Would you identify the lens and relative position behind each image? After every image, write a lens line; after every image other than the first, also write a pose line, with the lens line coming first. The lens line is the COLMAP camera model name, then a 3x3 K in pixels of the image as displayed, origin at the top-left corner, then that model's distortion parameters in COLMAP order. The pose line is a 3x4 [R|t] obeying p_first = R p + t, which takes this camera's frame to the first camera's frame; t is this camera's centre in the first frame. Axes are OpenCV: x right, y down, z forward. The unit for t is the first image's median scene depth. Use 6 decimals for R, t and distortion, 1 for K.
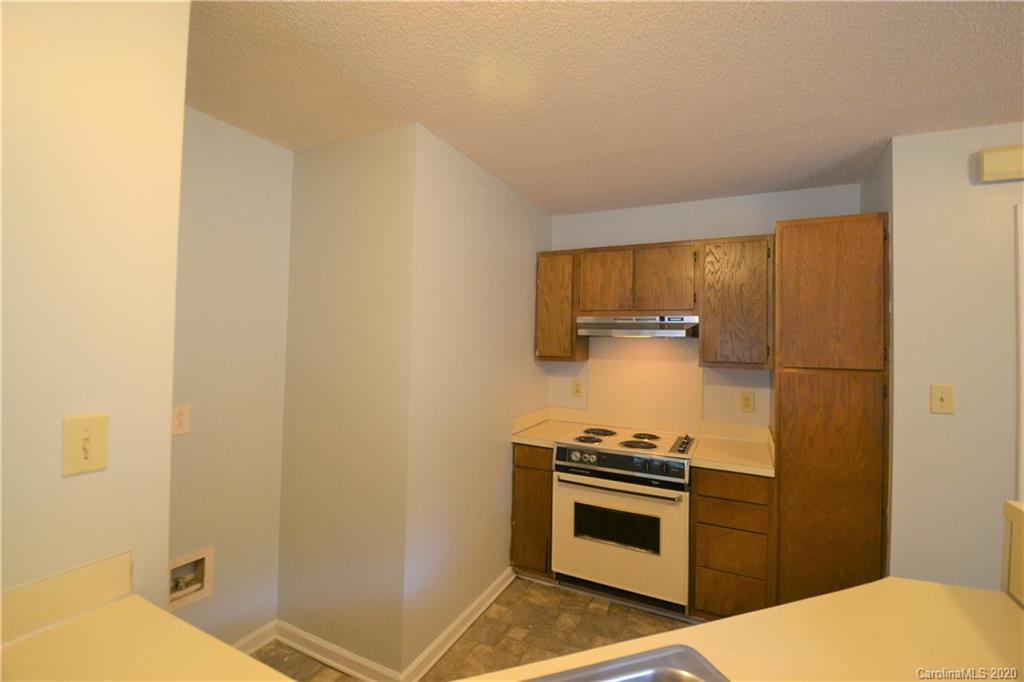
lens RADIAL K [[451.6, 0, 510.0], [0, 451.6, 327.6], [0, 0, 1]] dist [-0.000910, -0.015347]
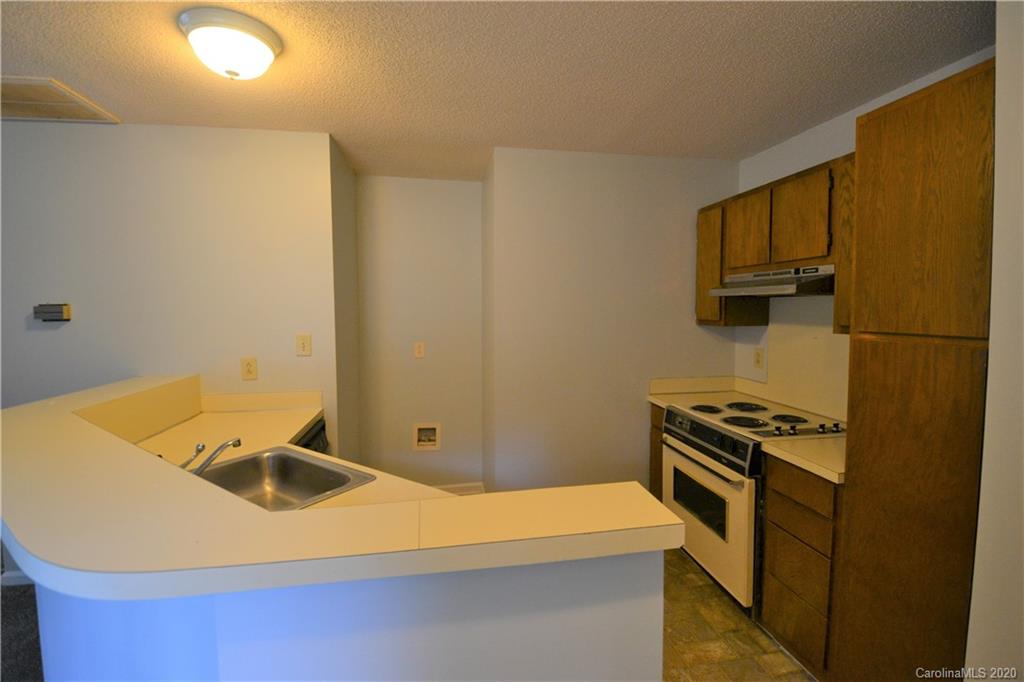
lens RADIAL K [[451.6, 0, 510.0], [0, 451.6, 327.6], [0, 0, 1]] dist [-0.000910, -0.015347]
pose [[0.601663, 0.013717, -0.798632, 0.690105], [0.037411, 0.998271, 0.045329, 0.024955], [0.797873, -0.057151, 0.600110, 0.134257]]
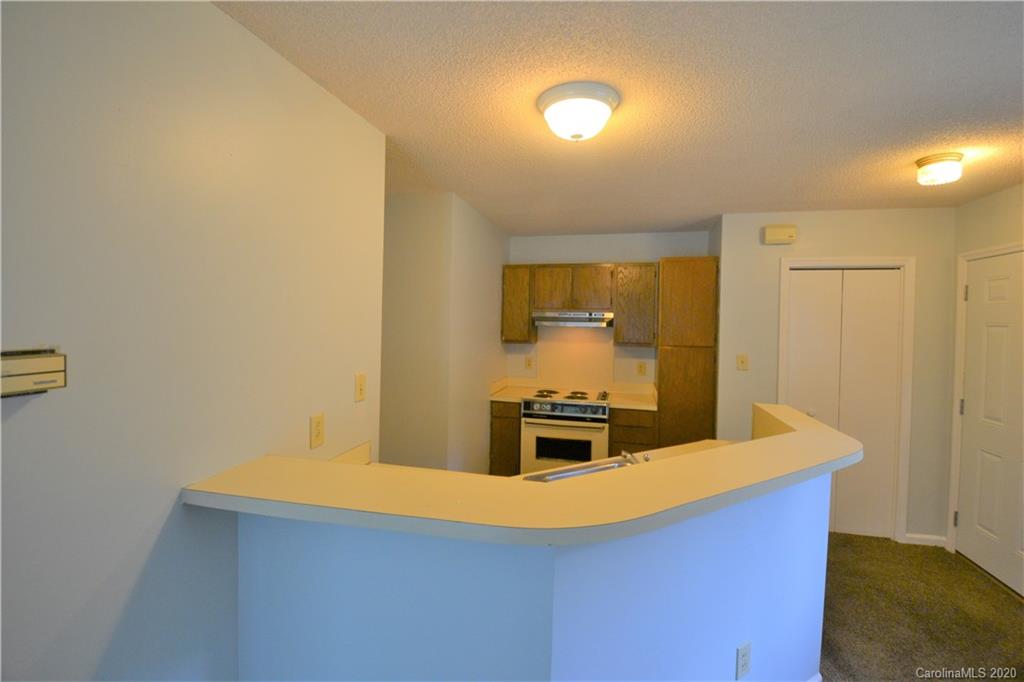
lens RADIAL K [[451.6, 0, 510.0], [0, 451.6, 327.6], [0, 0, 1]] dist [-0.000910, -0.015347]
pose [[0.976860, -0.005637, 0.213803, -0.257176], [-0.003188, 0.999158, 0.040909, -0.038297], [-0.213854, -0.040644, 0.976020, -0.431199]]
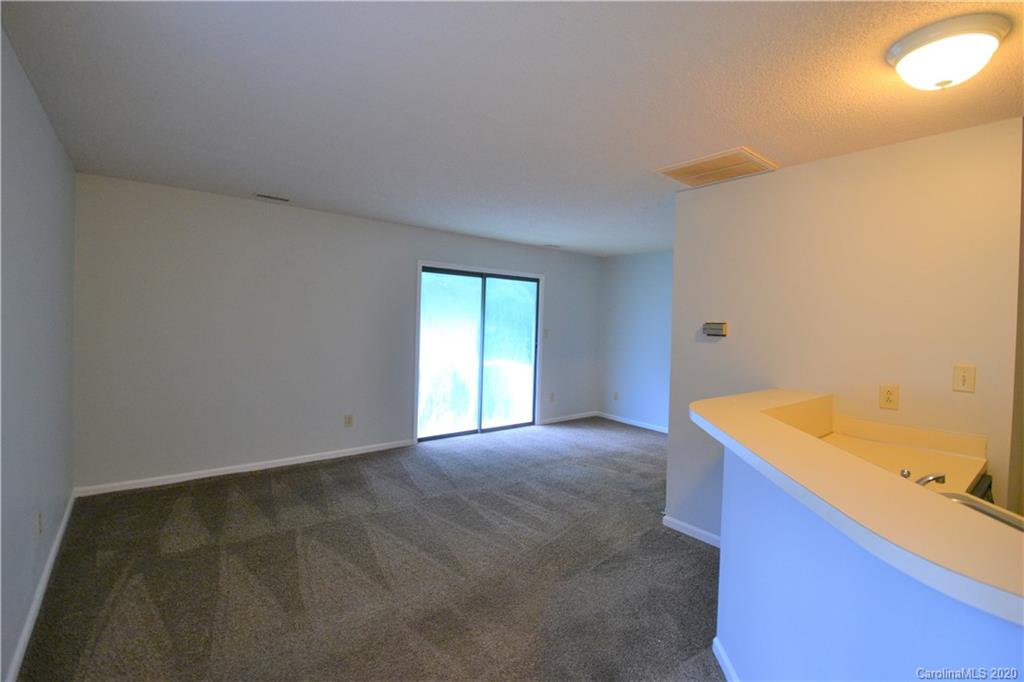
lens RADIAL K [[451.6, 0, 510.0], [0, 451.6, 327.6], [0, 0, 1]] dist [-0.000910, -0.015347]
pose [[-0.422073, -0.020543, -0.906329, 0.710772], [-0.014022, 0.999772, -0.016131, 0.023037], [0.906453, 0.005900, -0.422265, -0.044103]]
